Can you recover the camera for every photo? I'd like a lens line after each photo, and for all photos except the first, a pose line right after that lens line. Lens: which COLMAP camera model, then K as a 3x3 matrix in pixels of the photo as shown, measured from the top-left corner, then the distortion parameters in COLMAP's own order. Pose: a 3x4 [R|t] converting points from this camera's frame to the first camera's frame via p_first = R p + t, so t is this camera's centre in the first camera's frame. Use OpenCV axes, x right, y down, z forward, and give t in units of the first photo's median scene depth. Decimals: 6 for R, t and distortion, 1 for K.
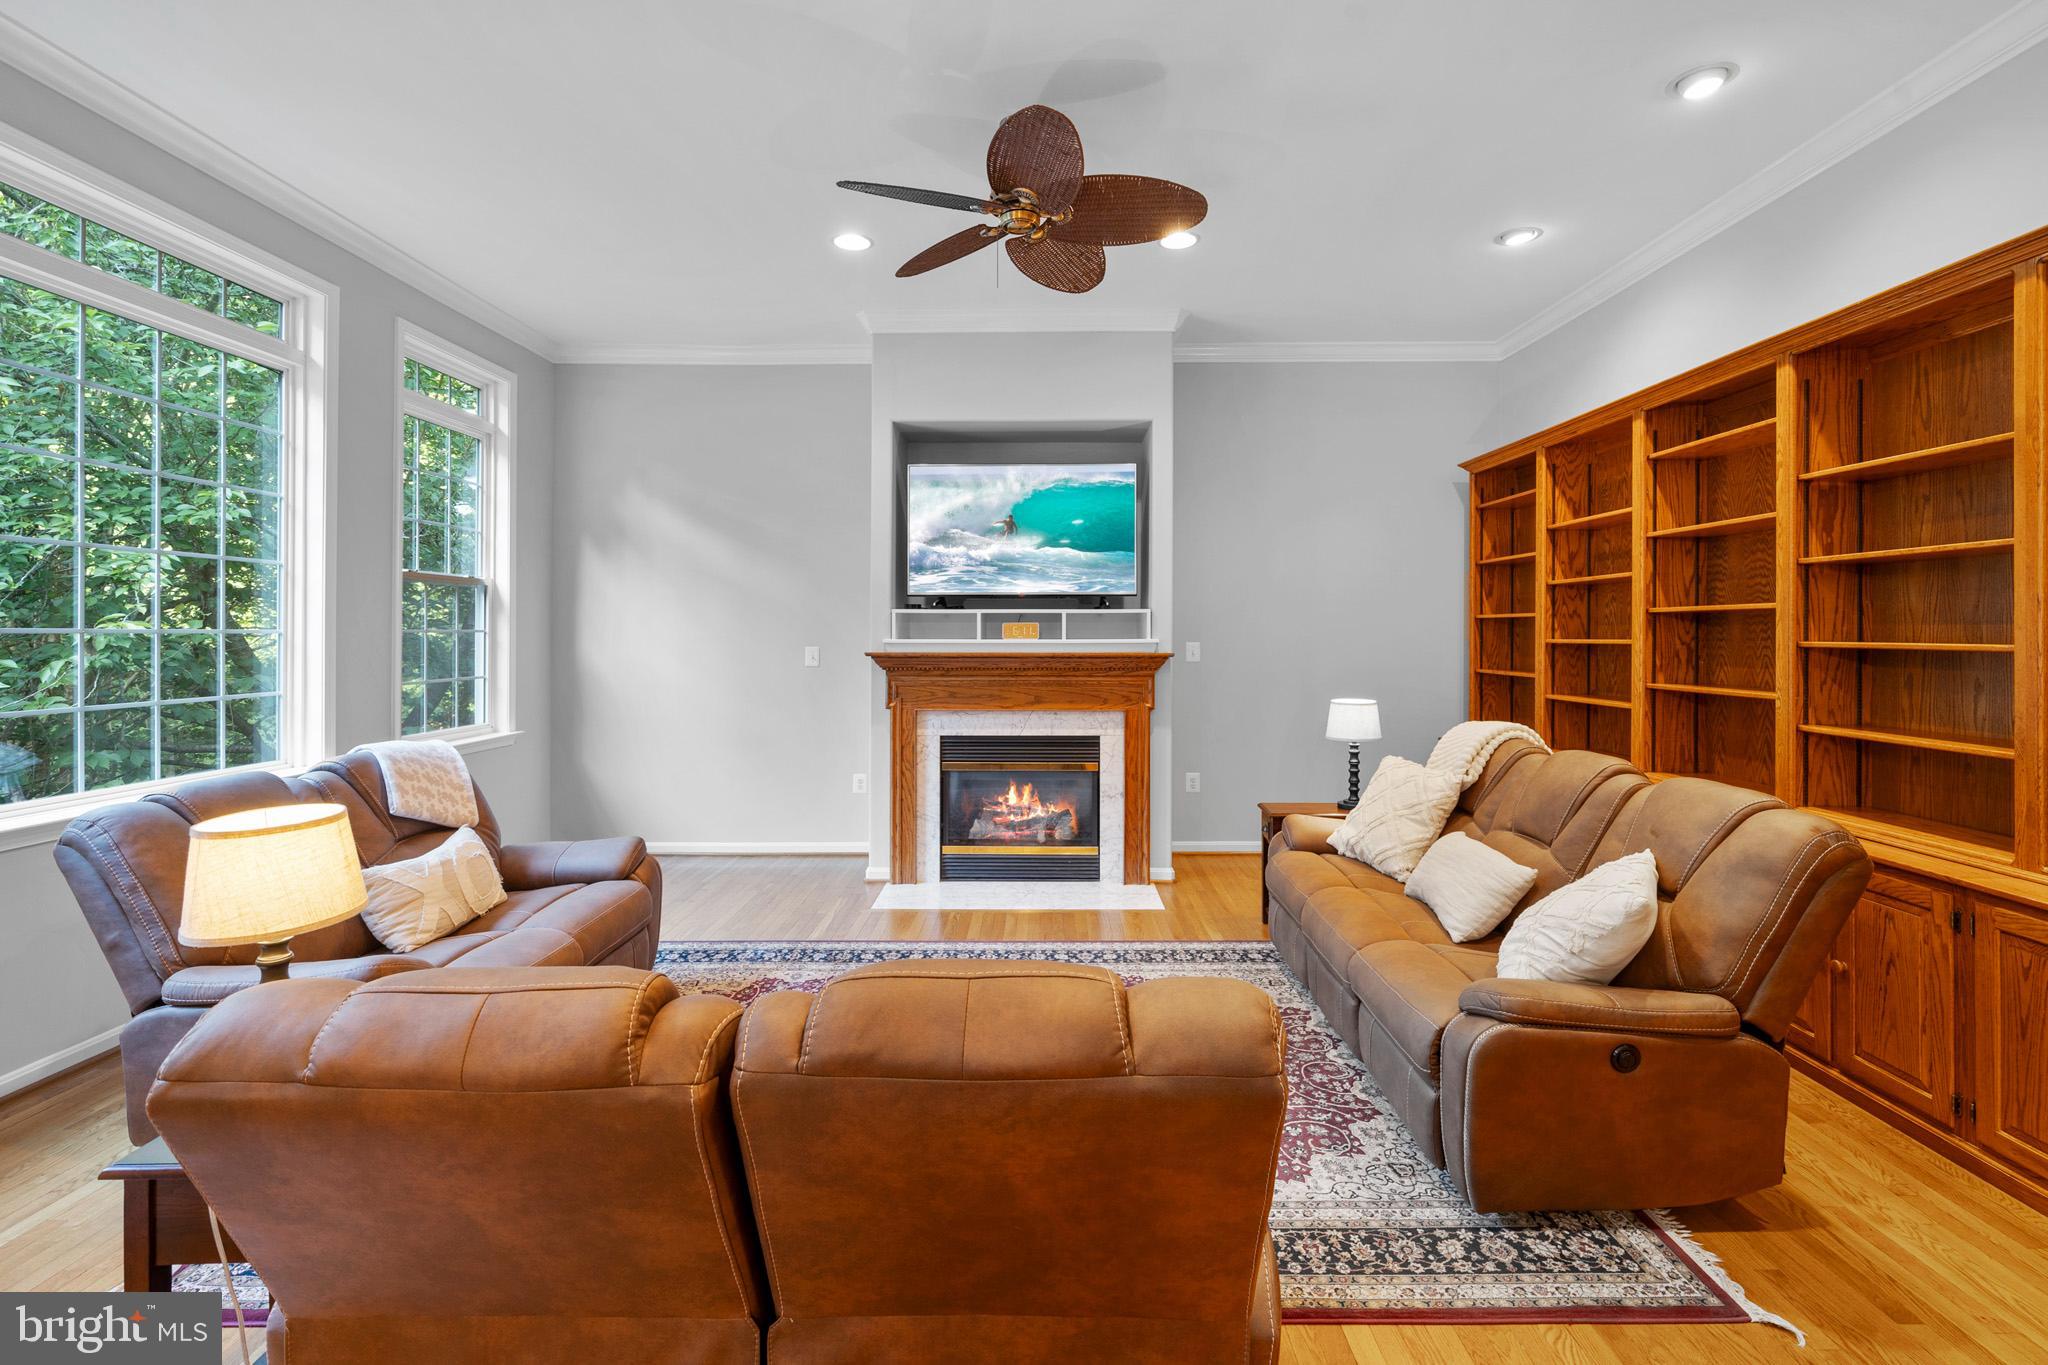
lens RADIAL K [[878.9, 0, 1045.4], [0, 878.9, 679.9], [0, 0, 1]] dist [0.000154, 0.000018]
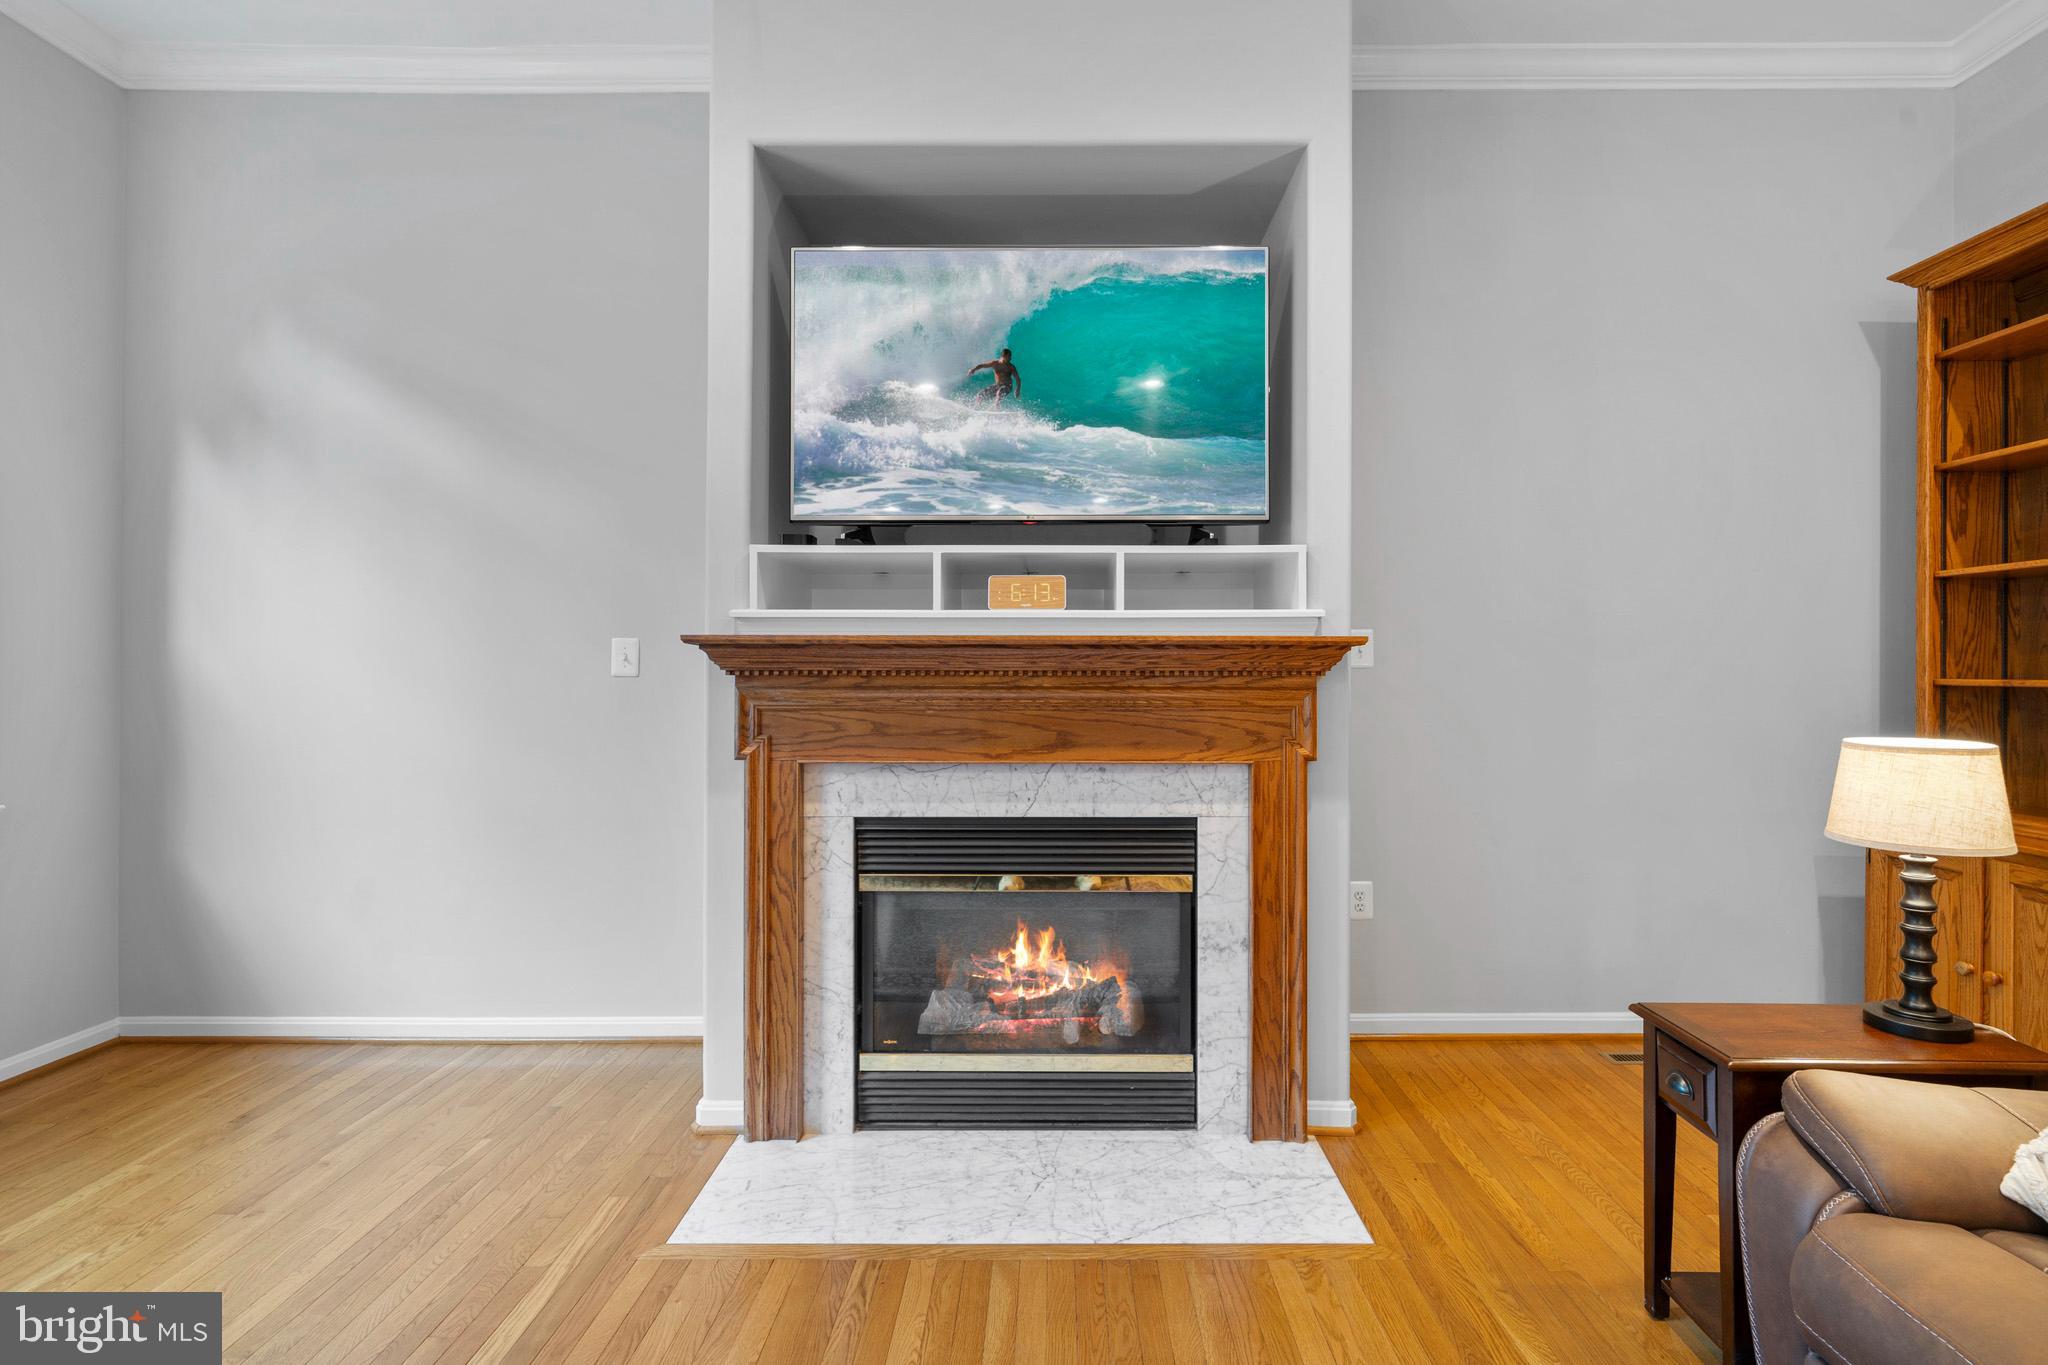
lens RADIAL K [[964.2, 0, 1025.1], [0, 964.2, 669.7], [0, 0, 1]] dist [0.005750, 0.000615]
pose [[0.999550, -0.001813, -0.029944, -0.013884], [0.000267, 0.998670, -0.051563, 0.011957], [0.029997, 0.051531, 0.998221, 0.482414]]
